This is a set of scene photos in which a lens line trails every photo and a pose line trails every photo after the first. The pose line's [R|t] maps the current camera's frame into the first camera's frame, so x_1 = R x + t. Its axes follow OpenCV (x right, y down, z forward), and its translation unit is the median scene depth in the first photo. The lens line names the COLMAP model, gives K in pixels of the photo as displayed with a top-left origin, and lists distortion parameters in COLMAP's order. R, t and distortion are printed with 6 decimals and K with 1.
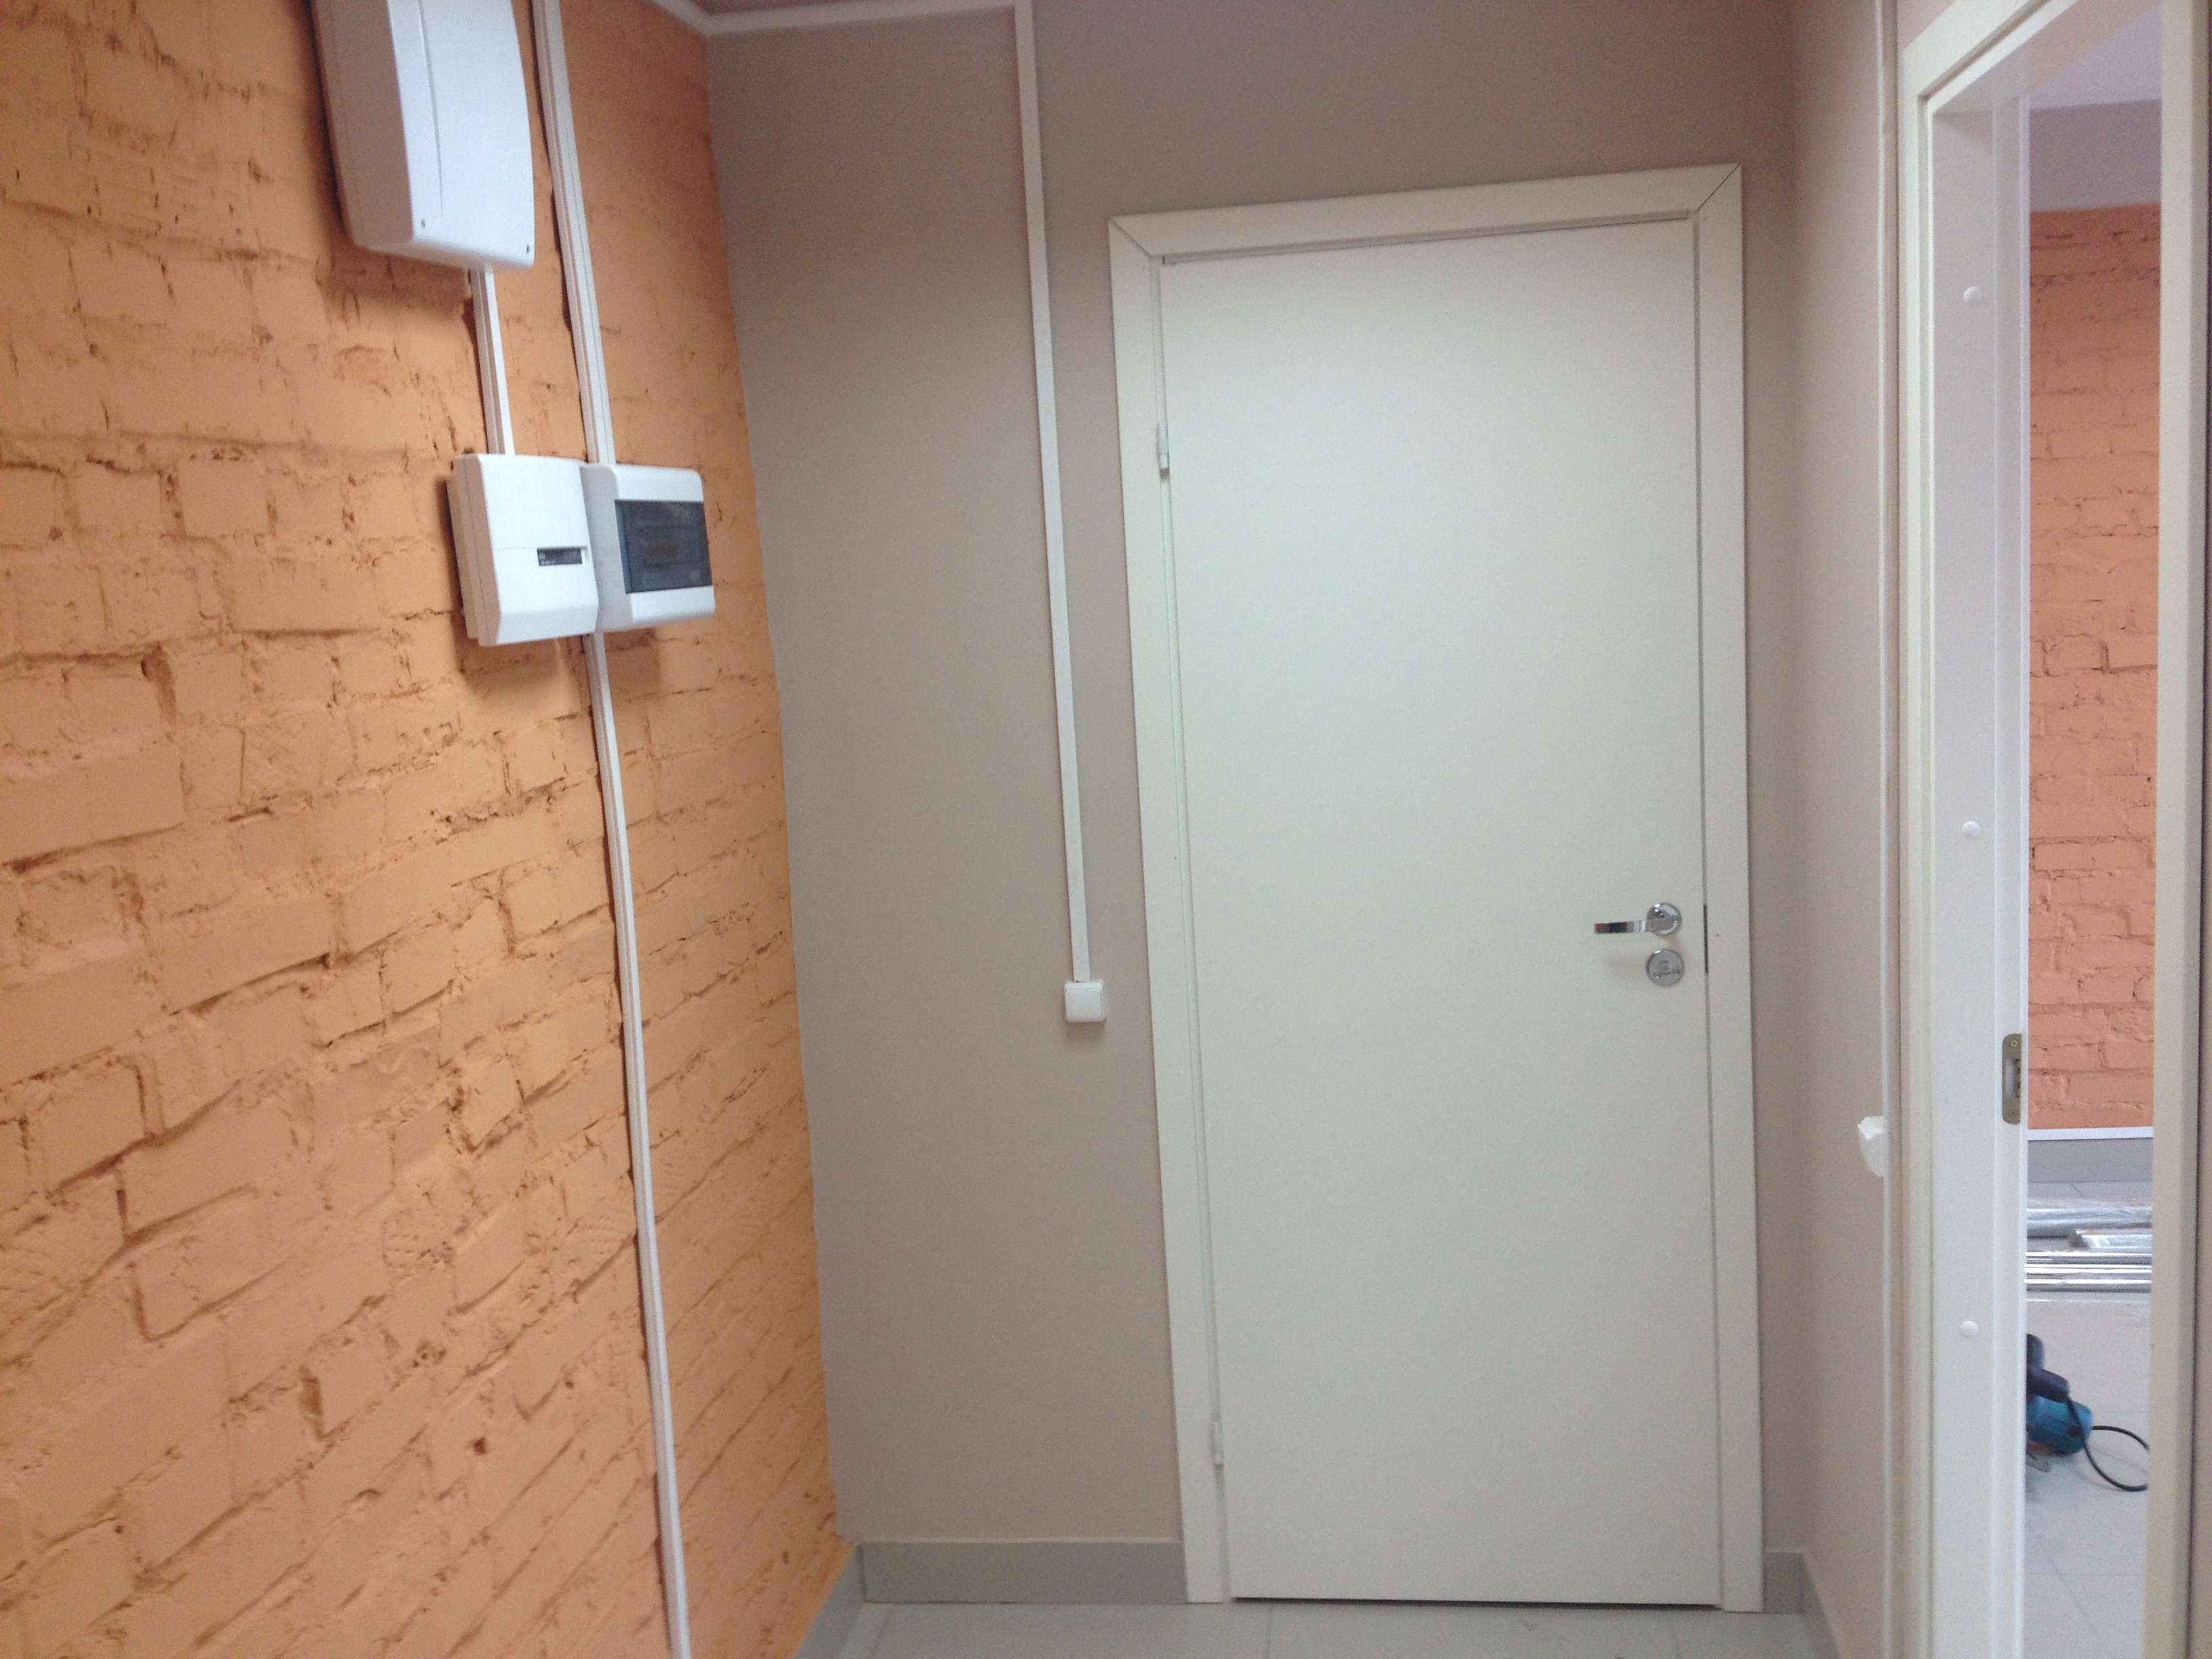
lens RADIAL K [[2199.6, 0, 1104.8], [0, 2199.6, 834.0], [0, 0, 1]] dist [-0.026548, 0.000000]
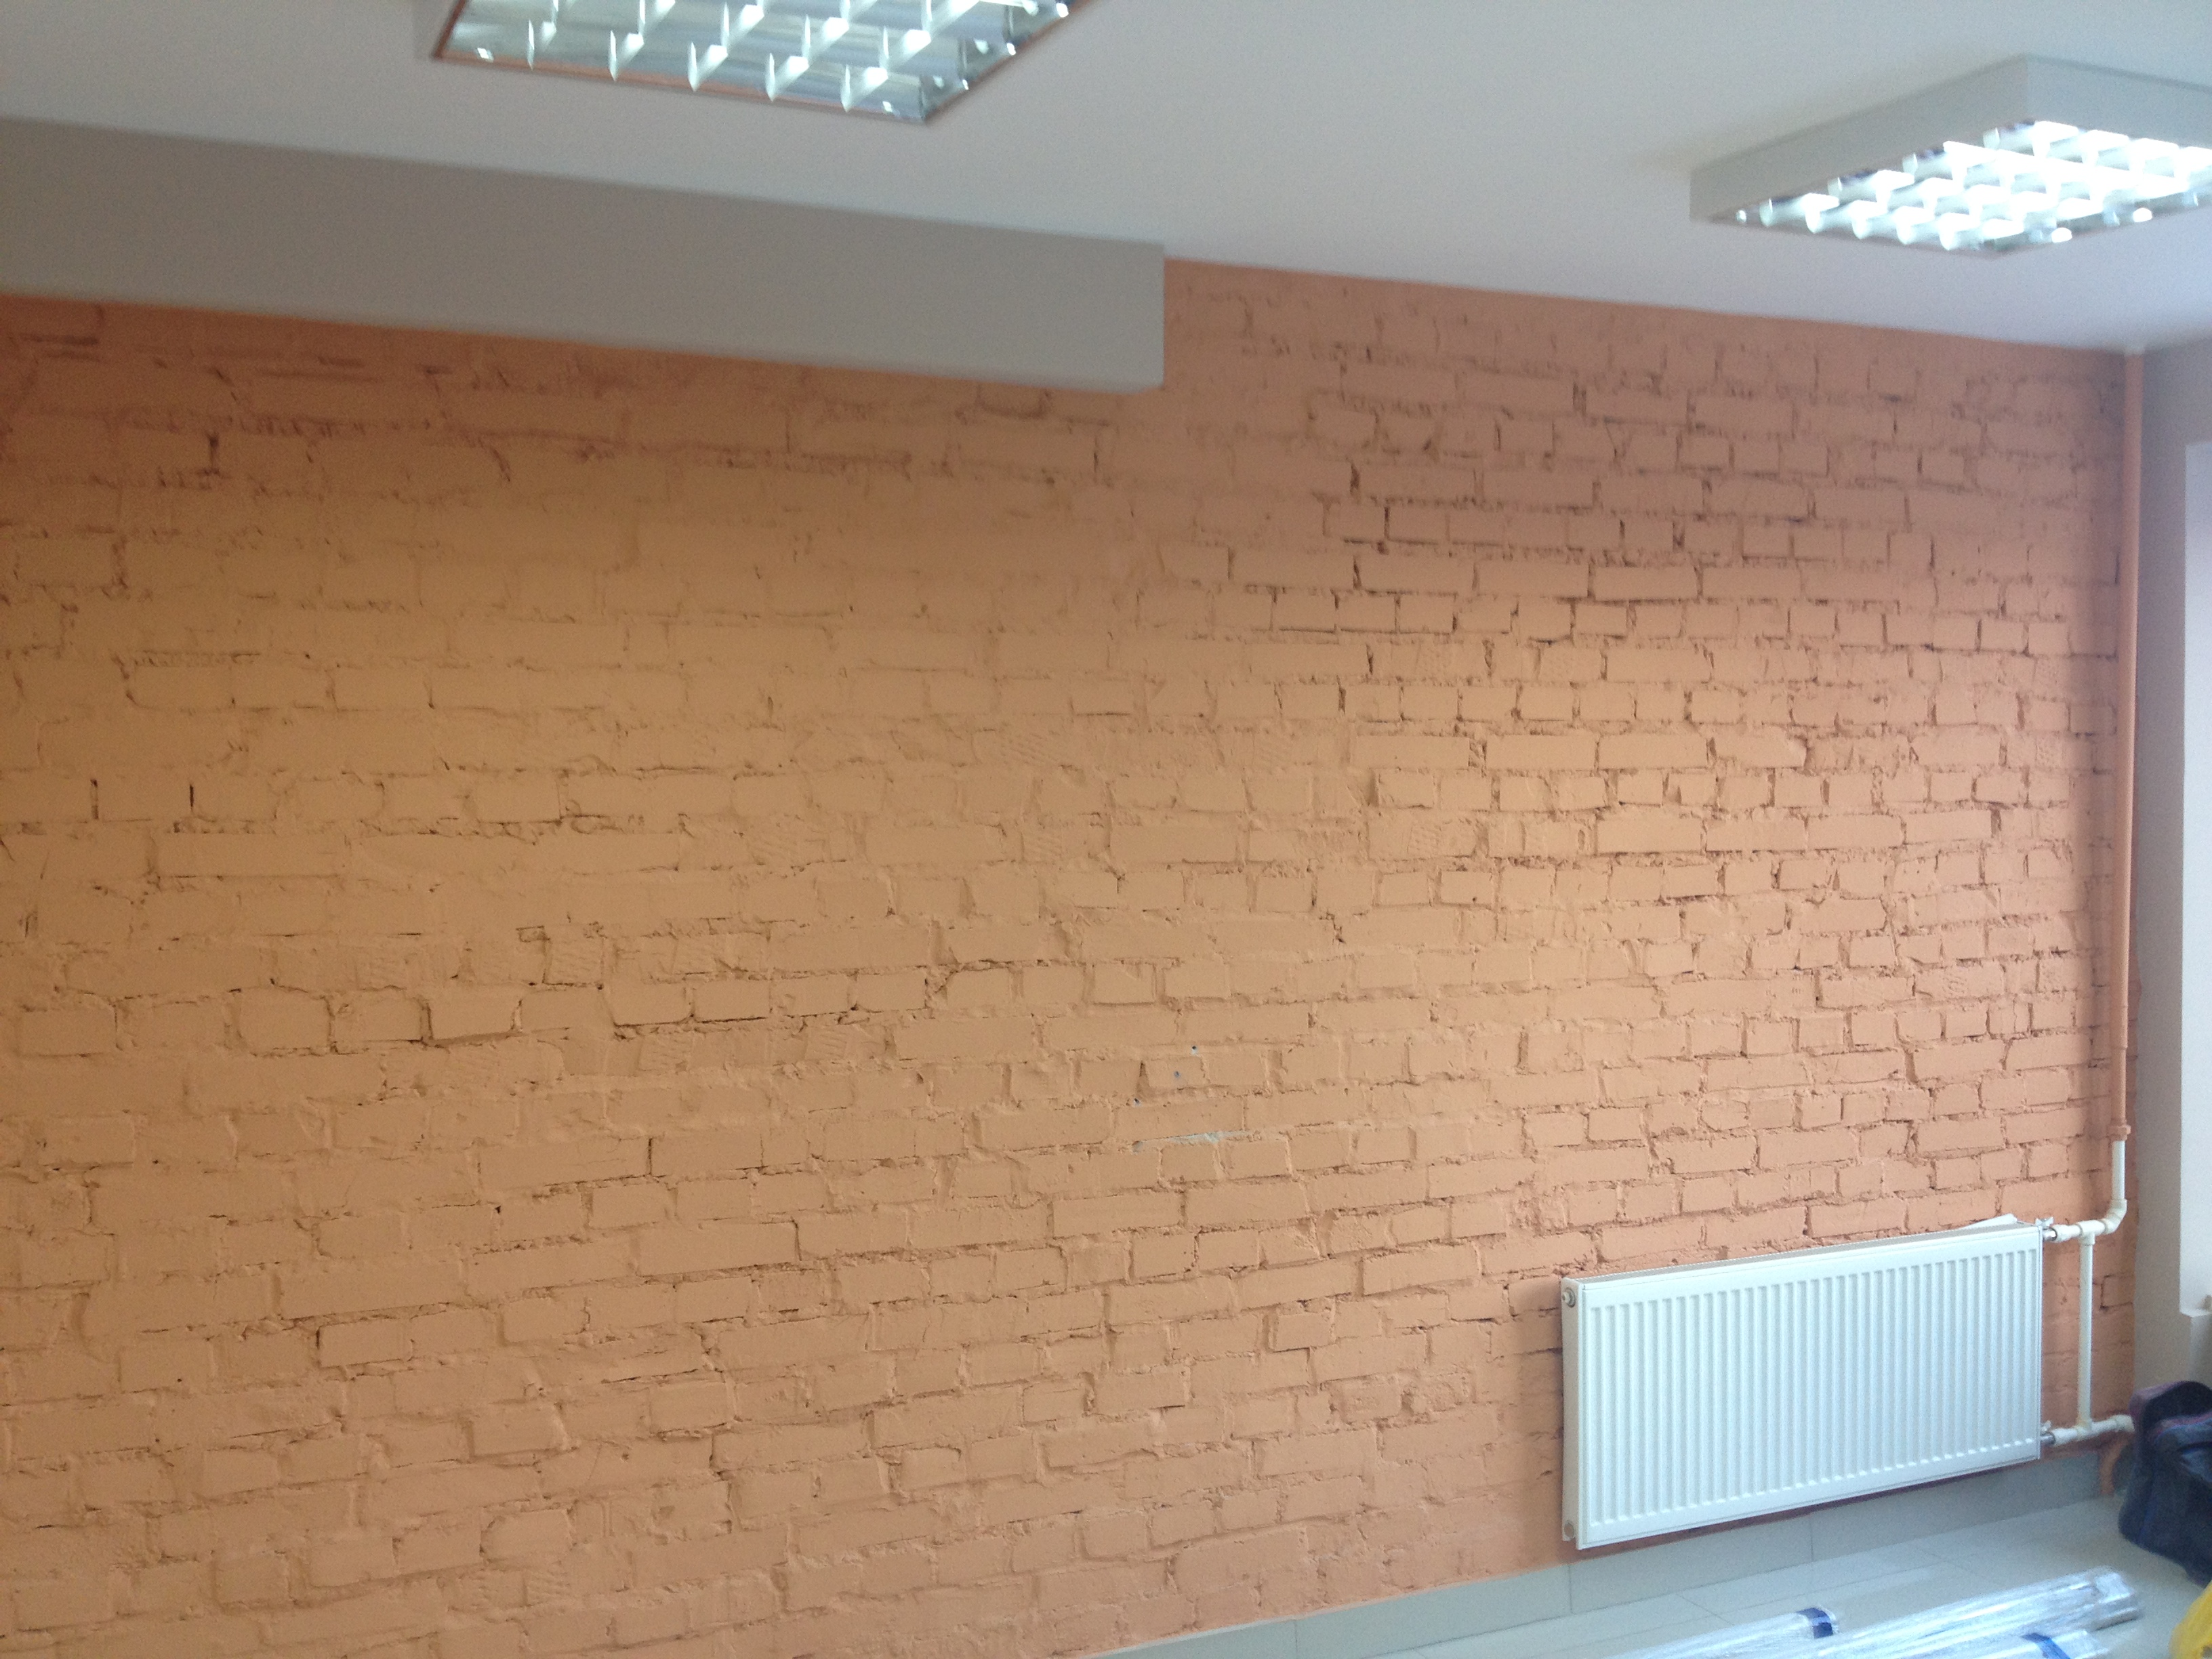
lens RADIAL K [[2199.6, 0, 1106.8], [0, 2199.6, 830.0], [0, 0, 1]] dist [-0.026548, 0.000000]
pose [[0.825119, 0.033579, 0.563960, 0.255903], [0.035305, 0.993216, -0.110793, -0.058070], [-0.563855, 0.111328, 0.818336, 0.354878]]
